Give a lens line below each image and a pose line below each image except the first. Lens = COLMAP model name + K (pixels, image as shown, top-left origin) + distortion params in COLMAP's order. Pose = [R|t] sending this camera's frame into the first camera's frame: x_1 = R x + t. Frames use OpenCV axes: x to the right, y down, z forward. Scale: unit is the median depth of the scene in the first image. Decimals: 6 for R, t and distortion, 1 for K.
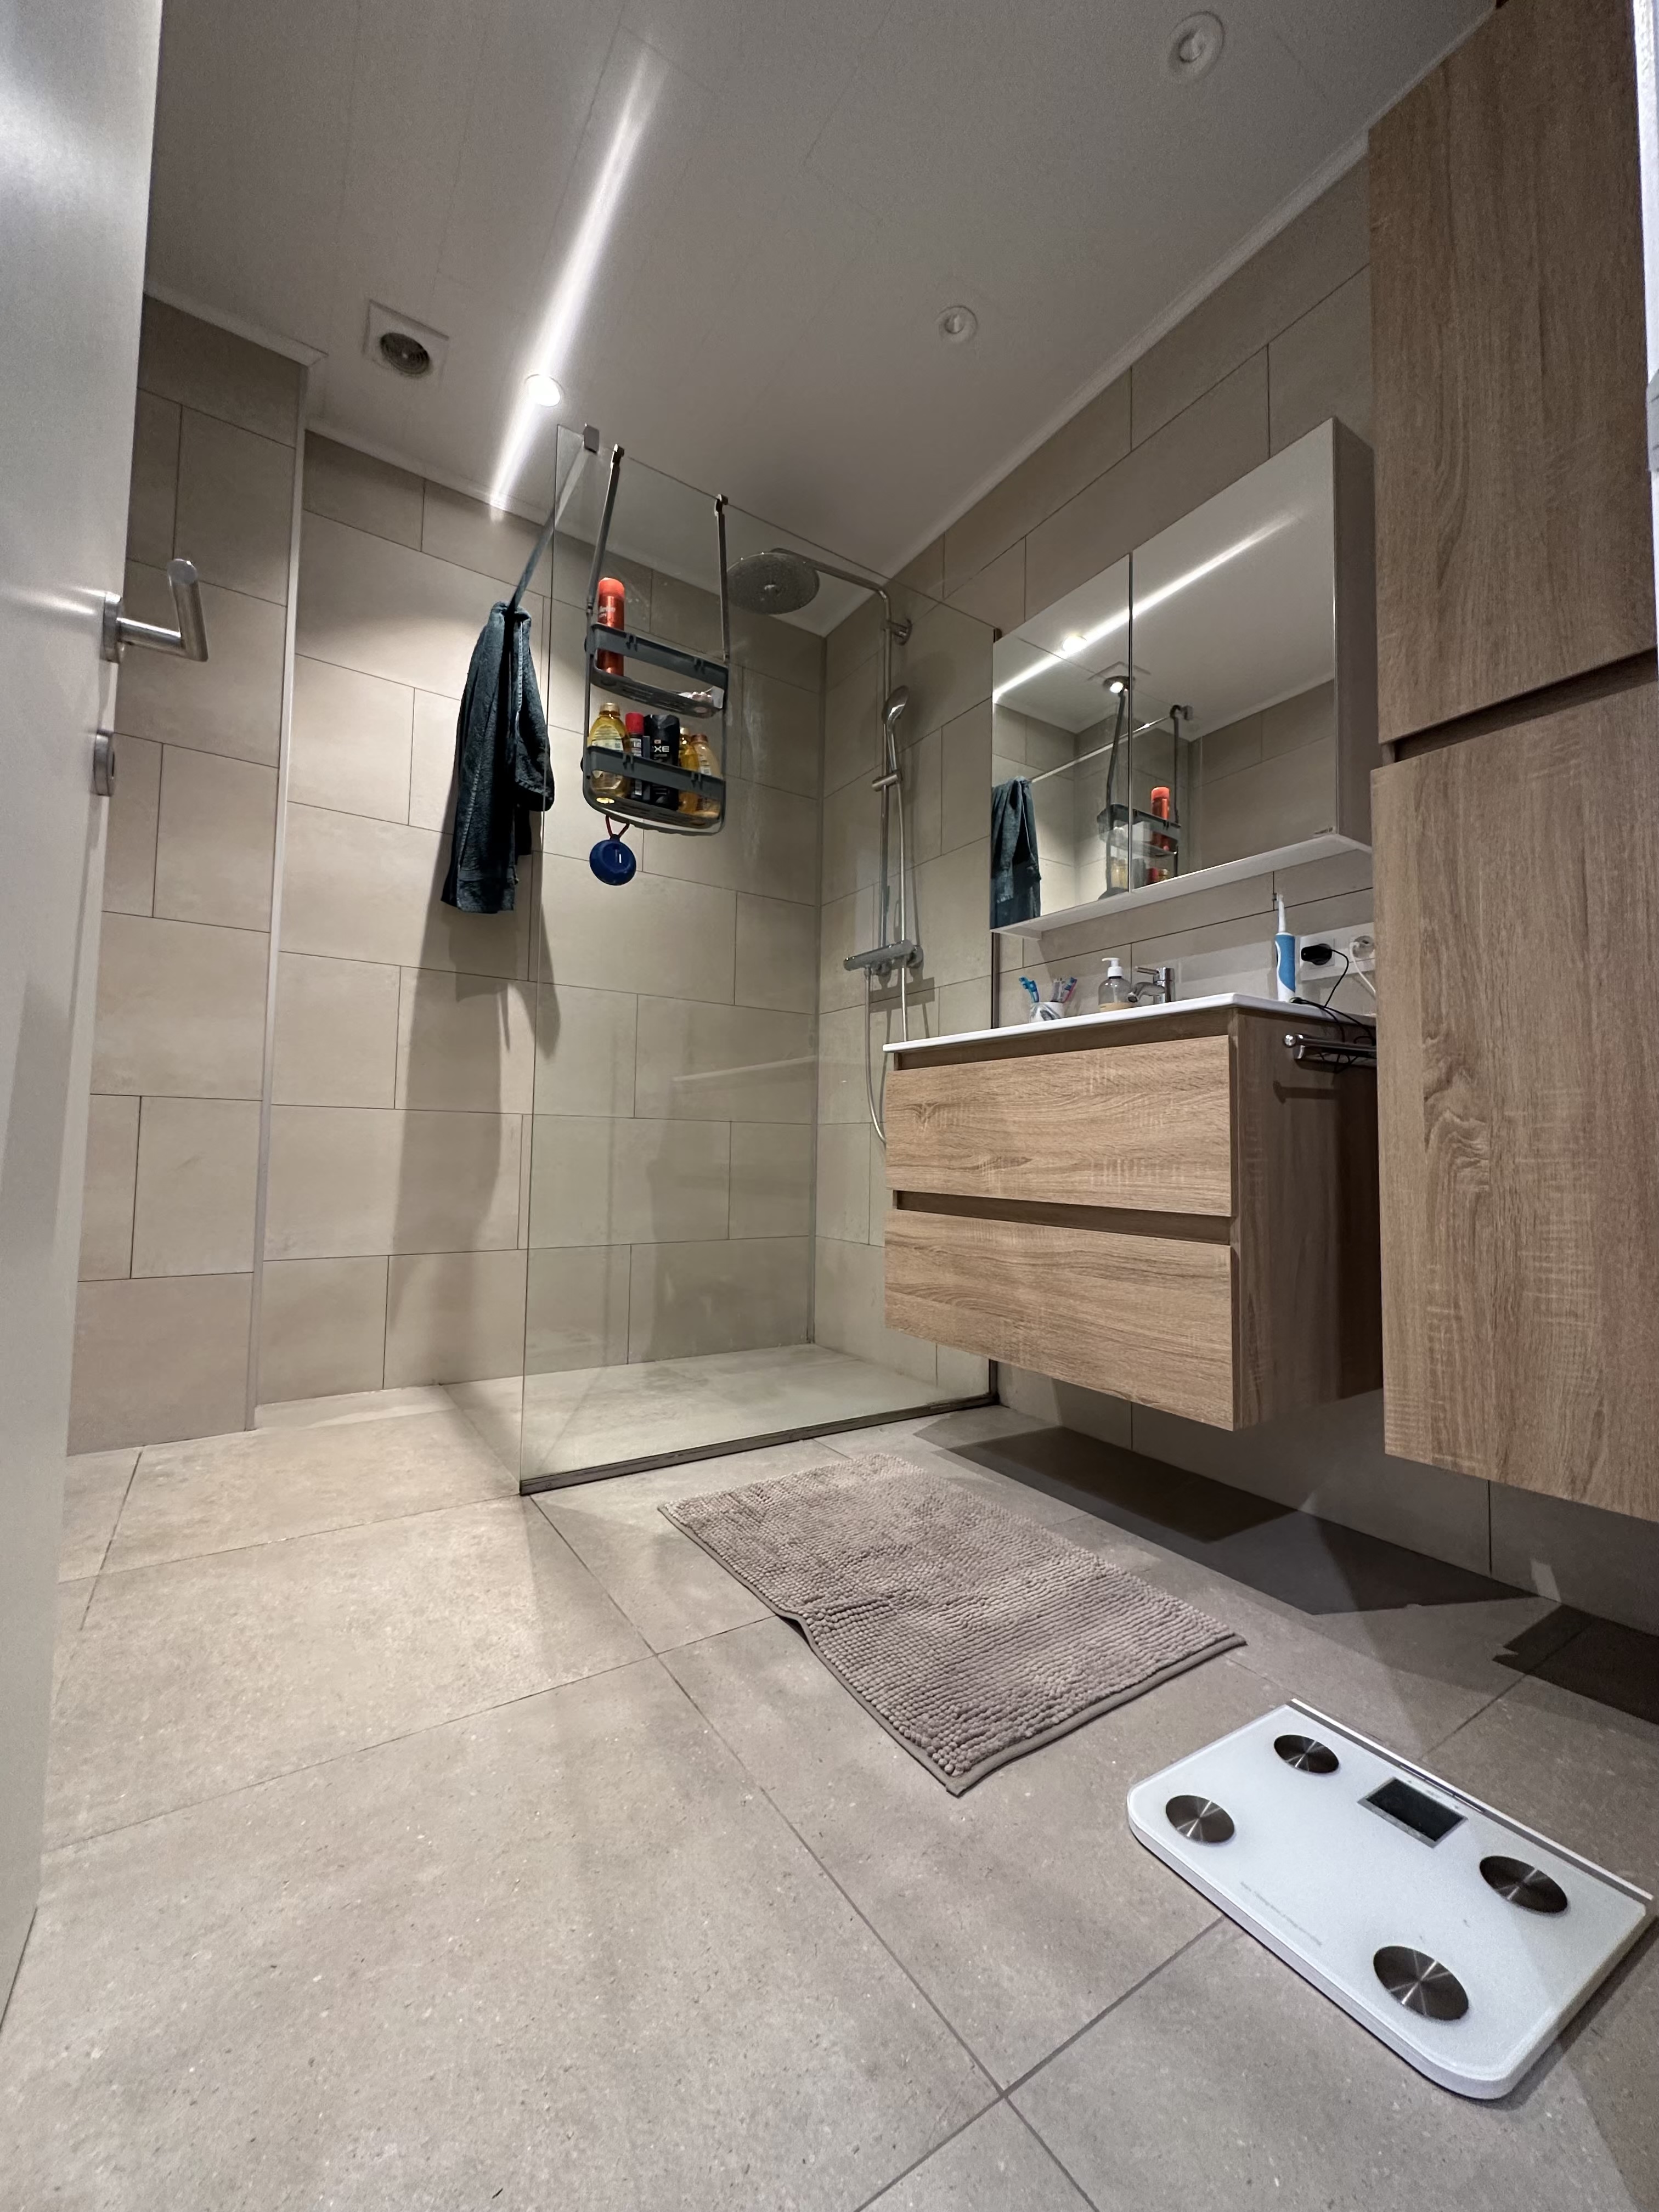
lens RADIAL K [[879.6, 0, 827.2], [0, 879.6, 1101.9], [0, 0, 1]] dist [-0.003147, 0.000686]
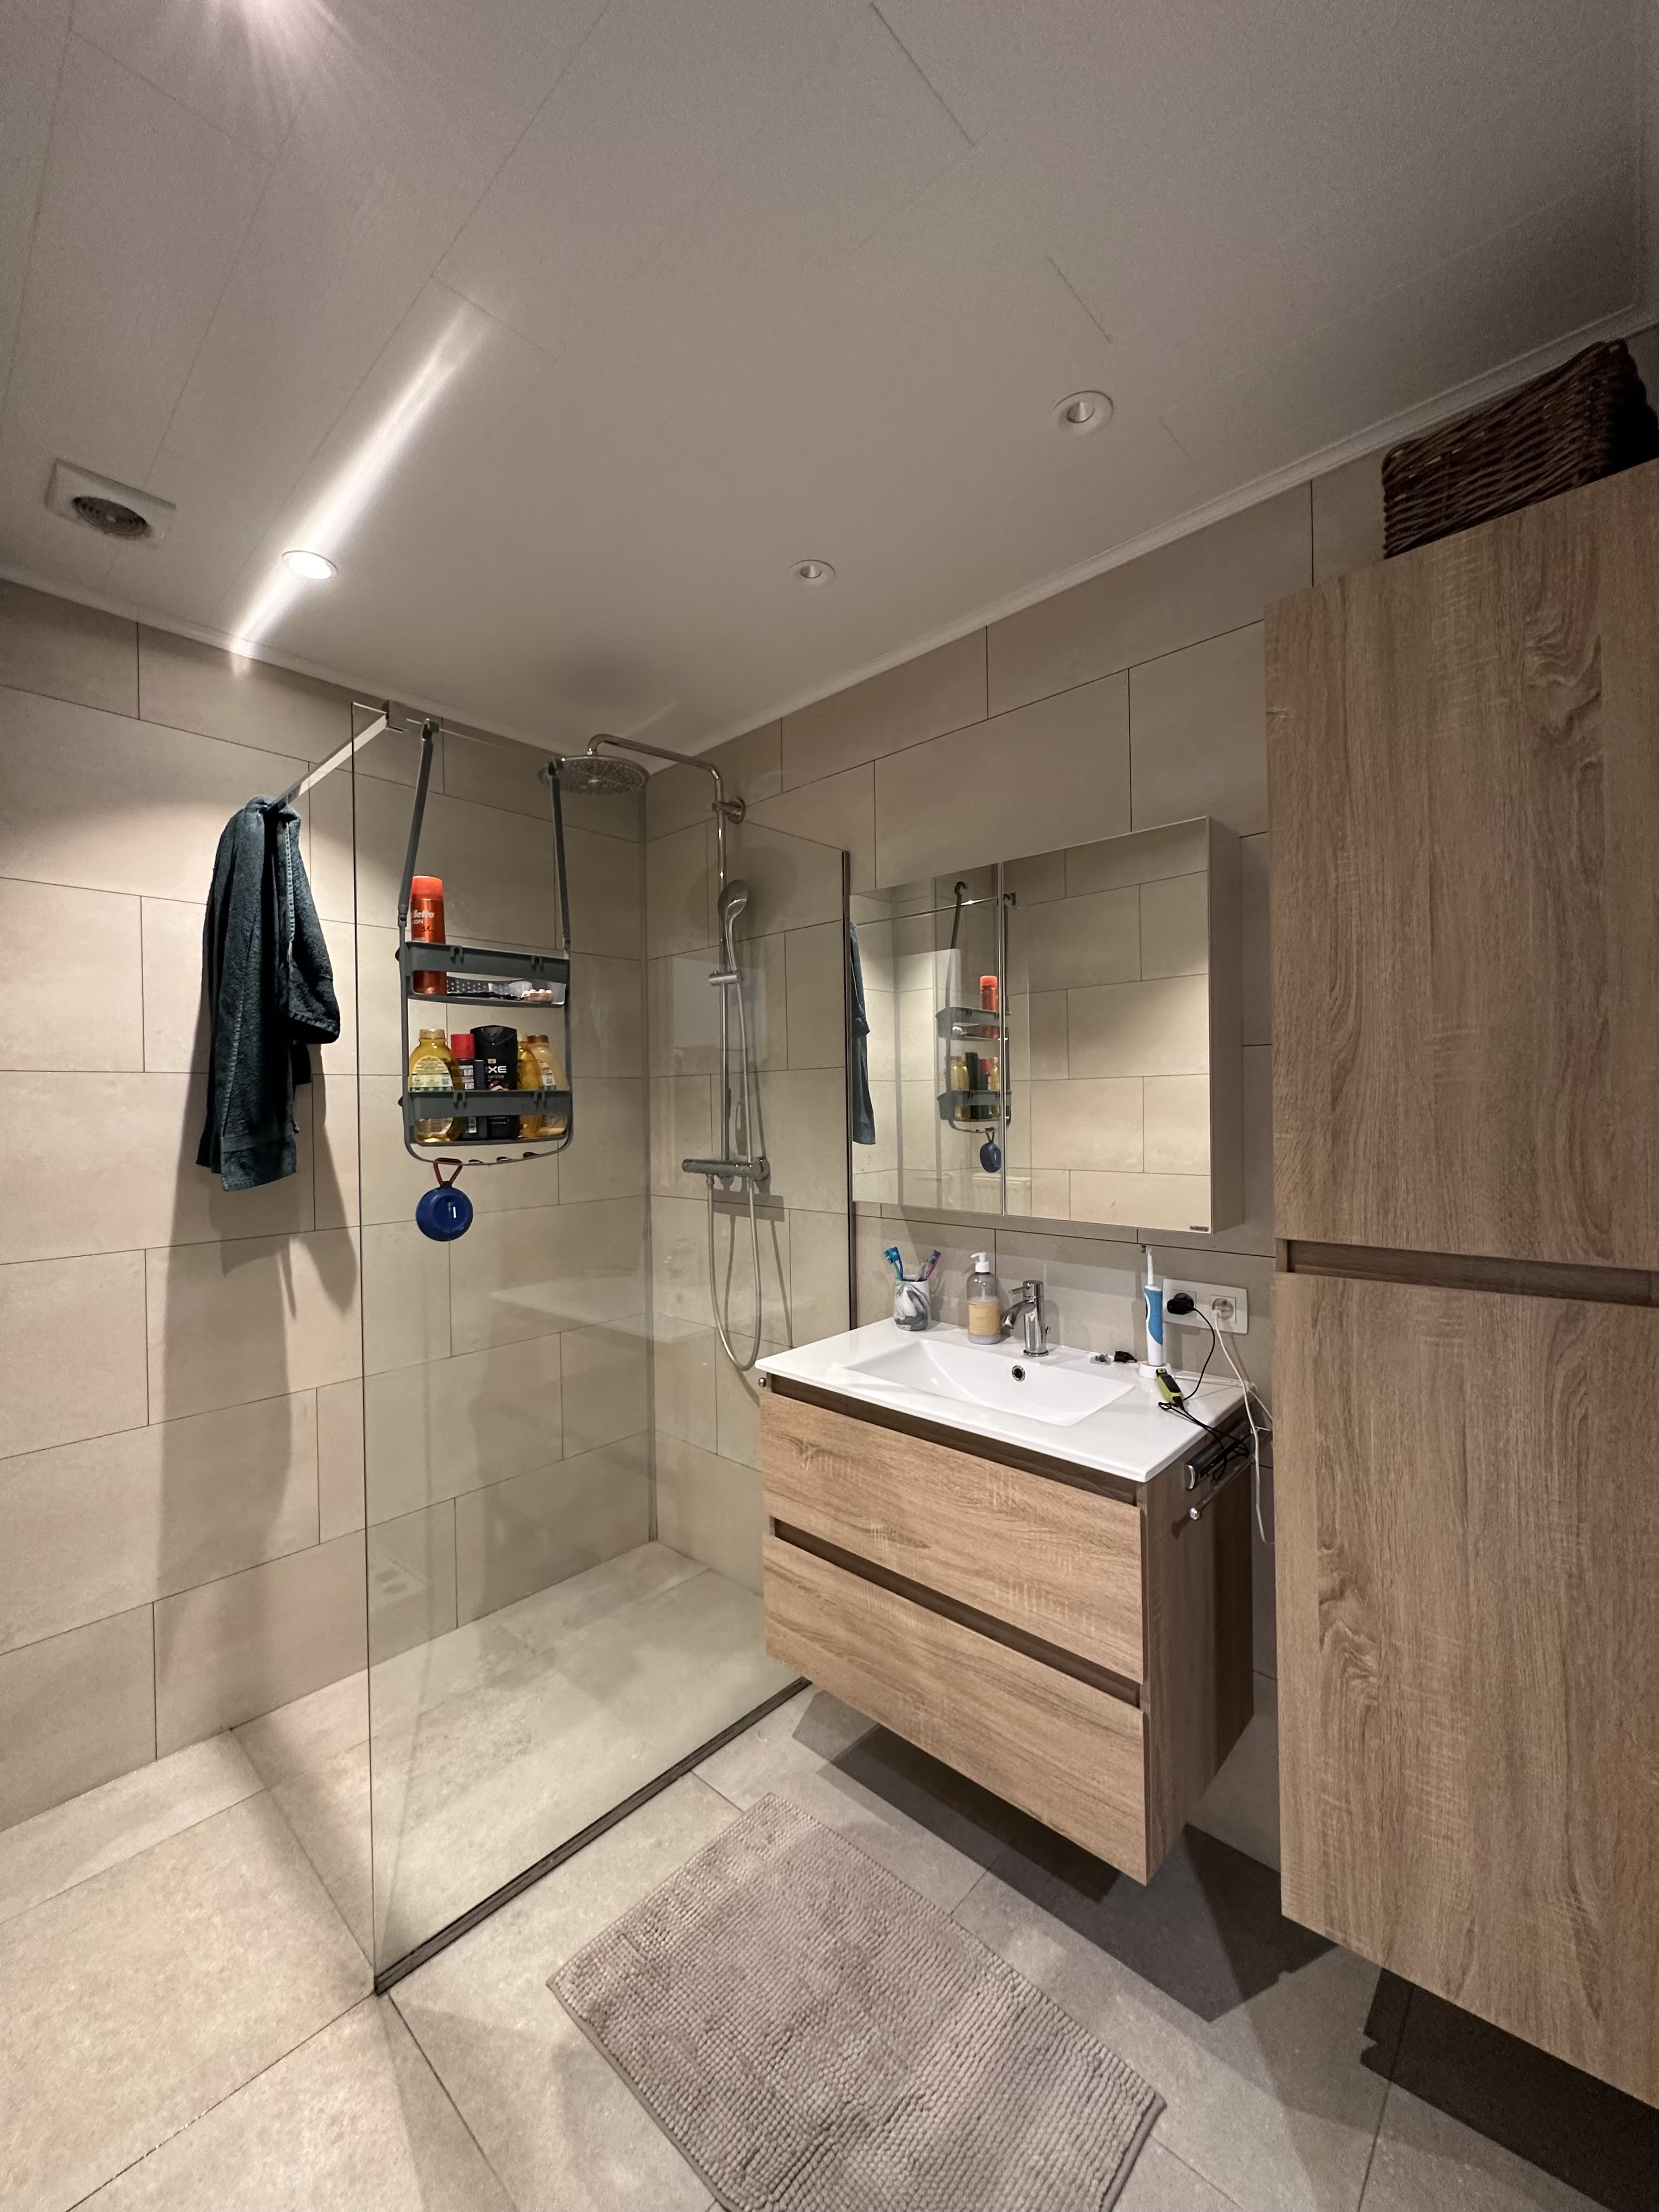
lens RADIAL K [[879.6, 0, 828.3], [0, 879.6, 1104.6], [0, 0, 1]] dist [-0.003147, 0.000686]
pose [[0.969136, -0.033518, 0.244236, -0.096604], [0.019843, 0.998105, 0.058239, -0.464225], [-0.245726, -0.051595, 0.967965, 0.095630]]
